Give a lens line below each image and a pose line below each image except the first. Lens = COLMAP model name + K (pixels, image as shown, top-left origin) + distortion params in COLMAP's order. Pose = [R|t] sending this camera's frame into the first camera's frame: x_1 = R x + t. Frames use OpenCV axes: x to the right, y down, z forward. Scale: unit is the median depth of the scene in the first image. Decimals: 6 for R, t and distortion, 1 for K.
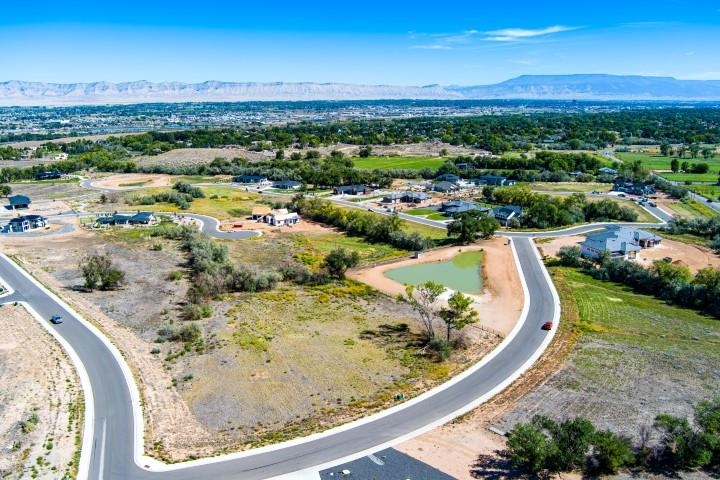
lens RADIAL K [[579.5, 0, 359.1], [0, 579.5, 242.2], [0, 0, 1]] dist [-0.075607, 0.018045]
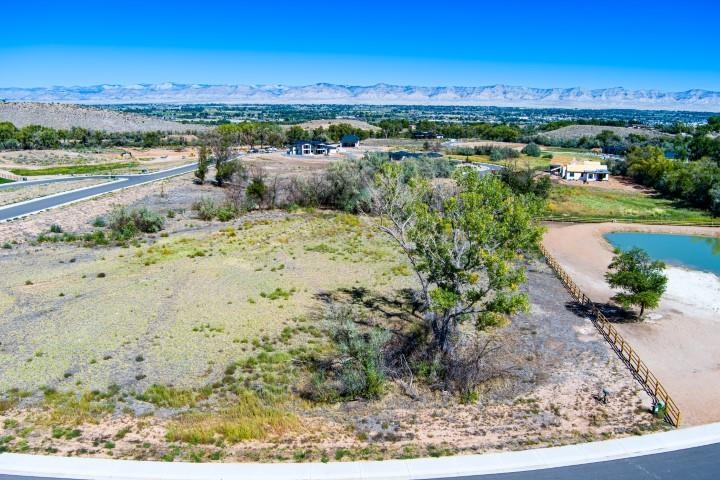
lens RADIAL K [[579.5, 0, 359.1], [0, 579.5, 242.2], [0, 0, 1]] dist [-0.075607, 0.018045]
pose [[0.717623, 0.174196, -0.674294, 0.333468], [-0.183127, 0.981340, 0.058623, 0.111421], [0.671923, 0.081413, 0.736133, 0.803504]]
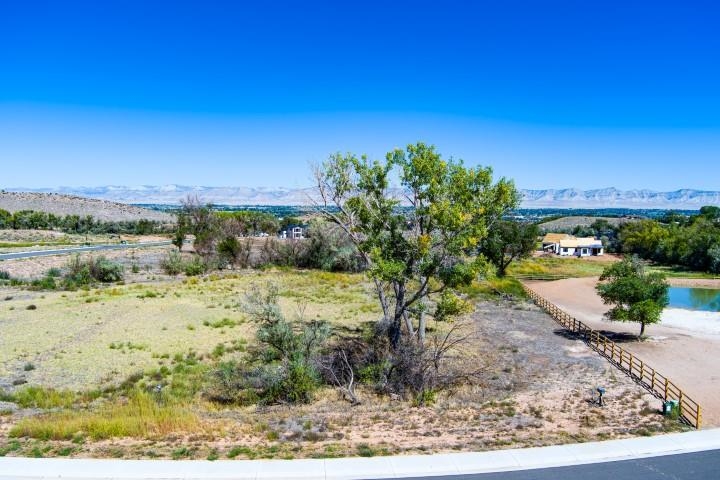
lens RADIAL K [[579.5, 0, 359.1], [0, 579.5, 242.2], [0, 0, 1]] dist [-0.075607, 0.018045]
pose [[0.718722, 0.054611, -0.693149, 0.325662], [-0.181506, 0.977080, -0.111221, 0.163298], [0.671188, 0.205748, 0.712161, 0.869147]]
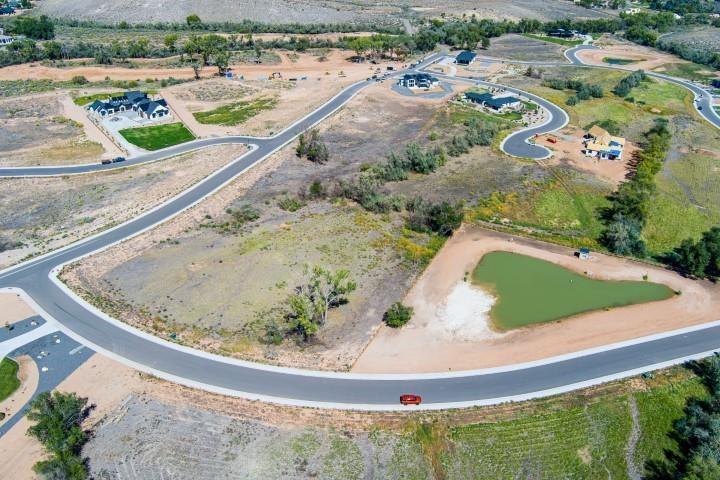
lens RADIAL K [[579.5, 0, 359.1], [0, 579.5, 242.2], [0, 0, 1]] dist [-0.075607, 0.018045]
pose [[0.474868, 0.442083, -0.760962, 0.900564], [-0.222866, 0.896896, 0.381979, -0.363757], [0.851370, -0.011797, 0.524433, 0.627436]]
